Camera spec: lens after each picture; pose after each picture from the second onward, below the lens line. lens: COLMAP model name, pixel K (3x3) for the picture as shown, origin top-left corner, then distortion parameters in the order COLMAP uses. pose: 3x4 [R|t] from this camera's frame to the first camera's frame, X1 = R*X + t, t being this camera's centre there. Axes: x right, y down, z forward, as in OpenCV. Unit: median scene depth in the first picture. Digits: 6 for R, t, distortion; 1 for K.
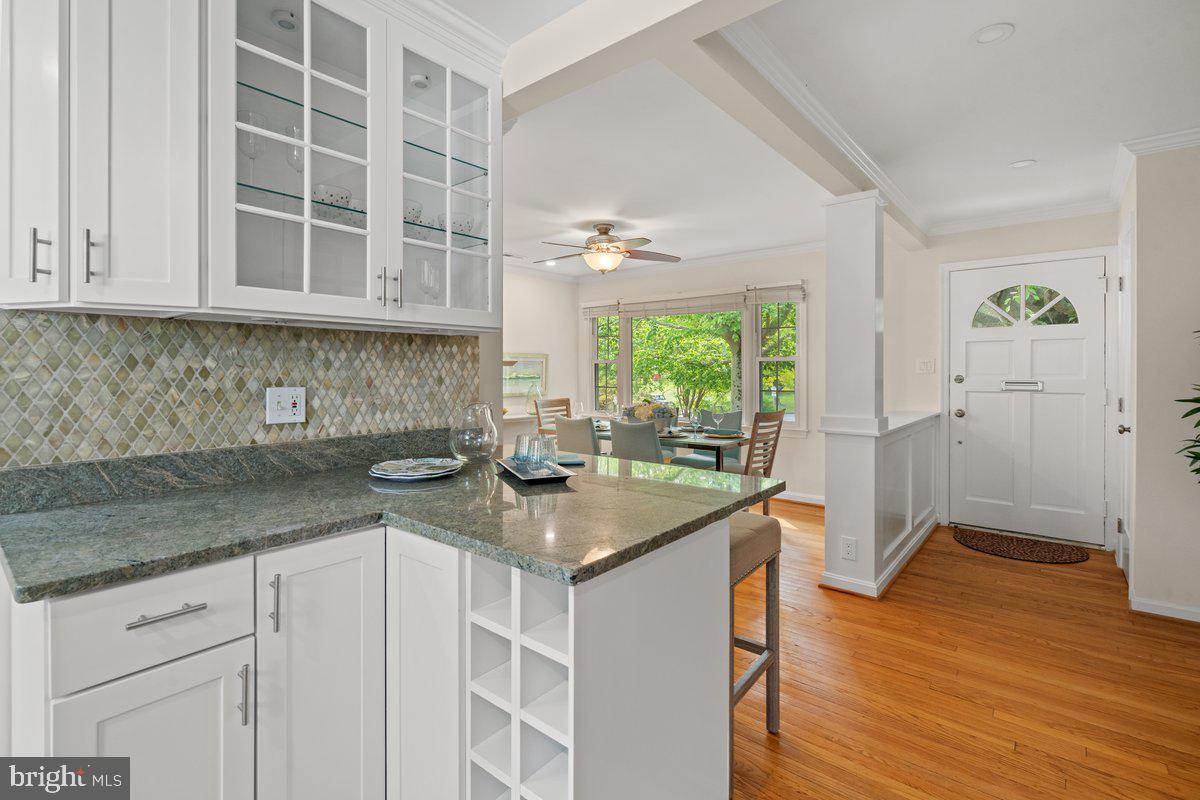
lens RADIAL K [[546.5, 0, 586.2], [0, 546.5, 371.1], [0, 0, 1]] dist [-0.003148, 0.001884]
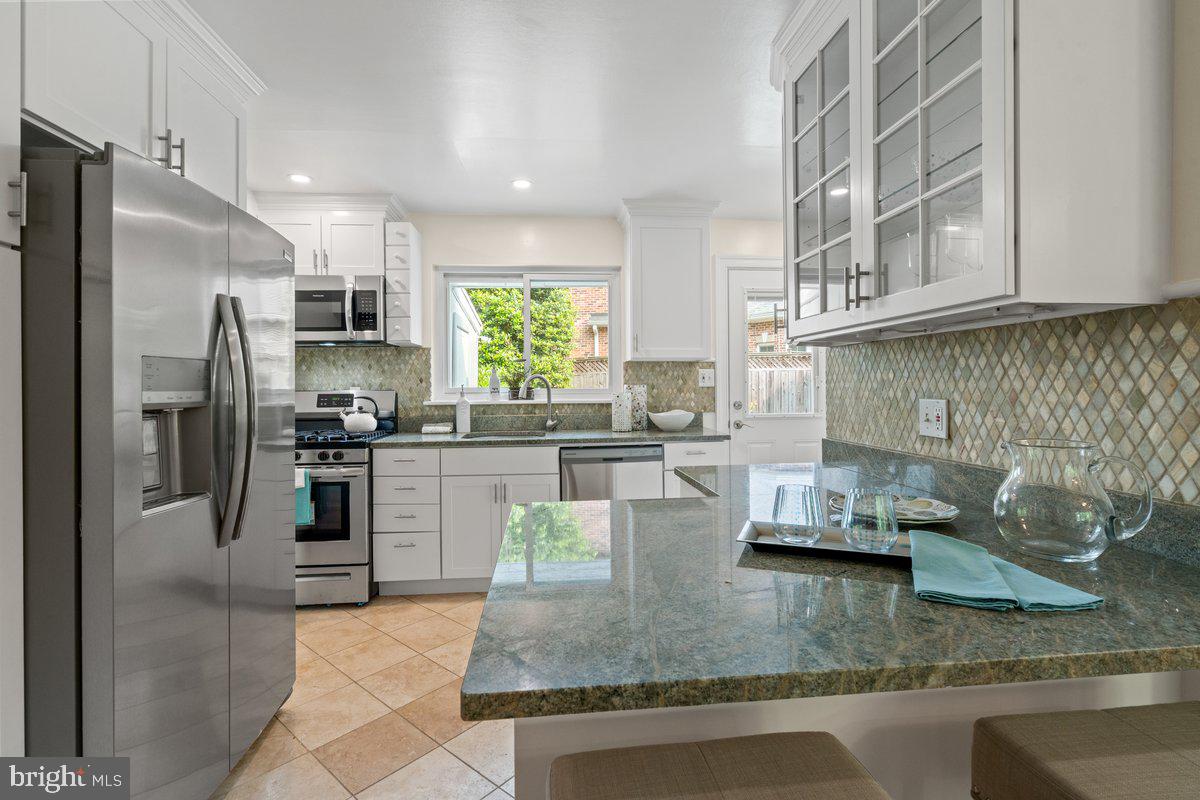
lens RADIAL K [[546.5, 0, 599.3], [0, 546.5, 381.4], [0, 0, 1]] dist [-0.003148, 0.001884]
pose [[-0.692547, -0.004202, -0.721361, 0.581276], [0.000215, 0.999982, -0.006031, 0.005385], [0.721373, -0.004332, -0.692533, 1.356374]]
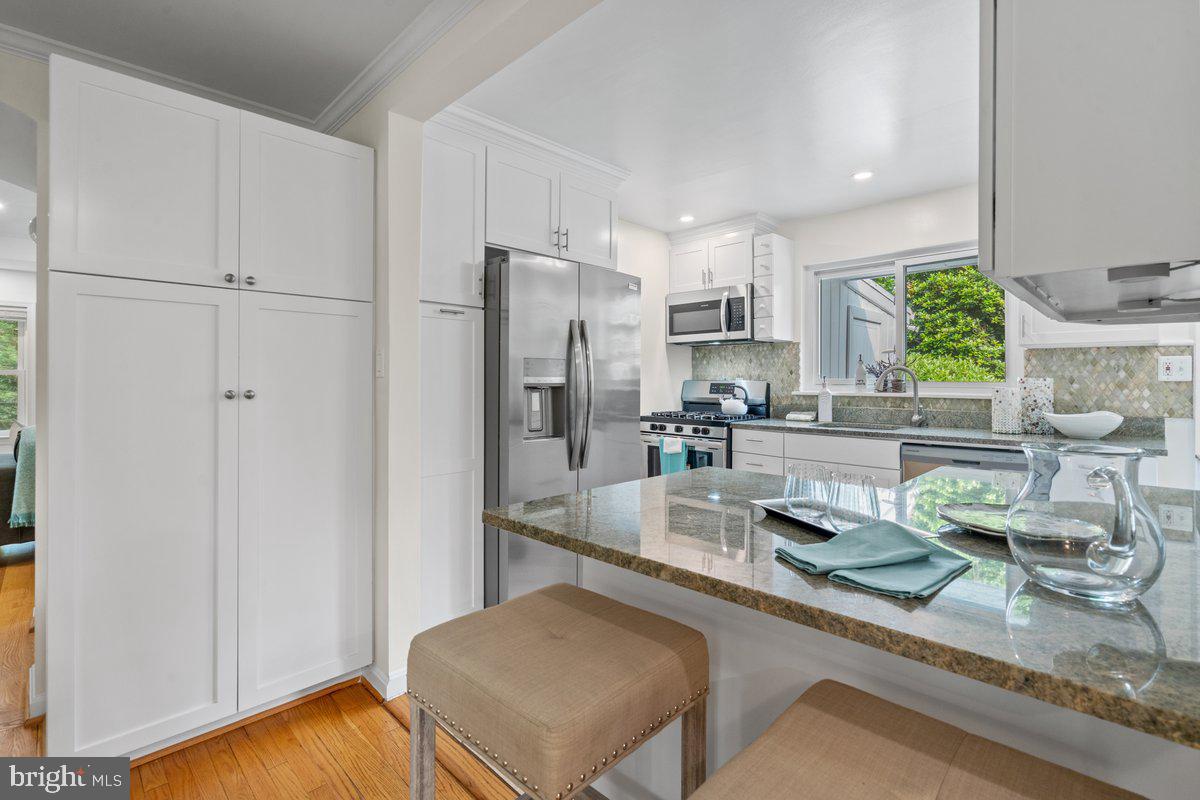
lens RADIAL K [[546.5, 0, 600.0], [0, 546.5, 378.2], [0, 0, 1]] dist [-0.003148, 0.001884]
pose [[-0.998166, -0.007482, 0.060067, 0.165570], [-0.007267, 0.999966, 0.003805, 0.011694], [-0.060093, 0.003362, -0.998187, 1.825228]]
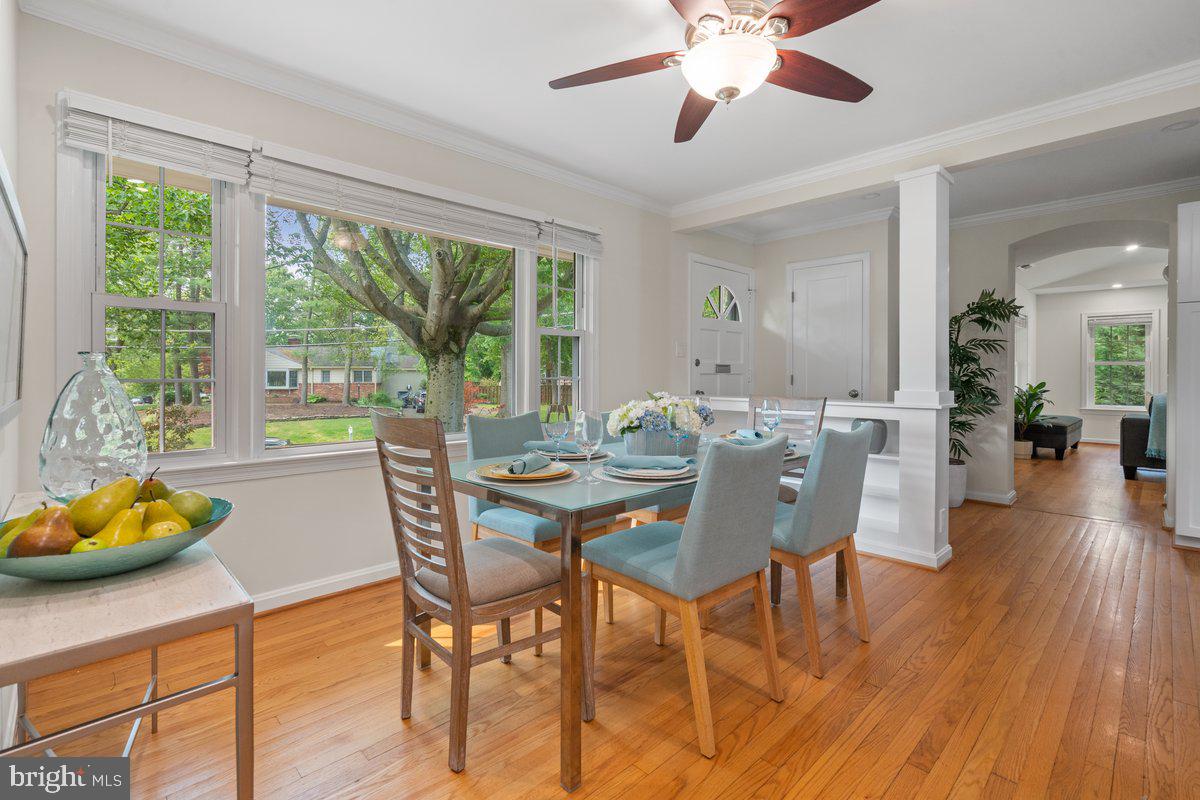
lens RADIAL K [[546.5, 0, 584.8], [0, 546.5, 375.1], [0, 0, 1]] dist [-0.003148, 0.001884]
pose [[0.095617, -0.005113, 0.995405, -1.073638], [-0.000979, 0.999986, 0.005231, 0.101339], [-0.995418, -0.001475, 0.095610, 2.951364]]
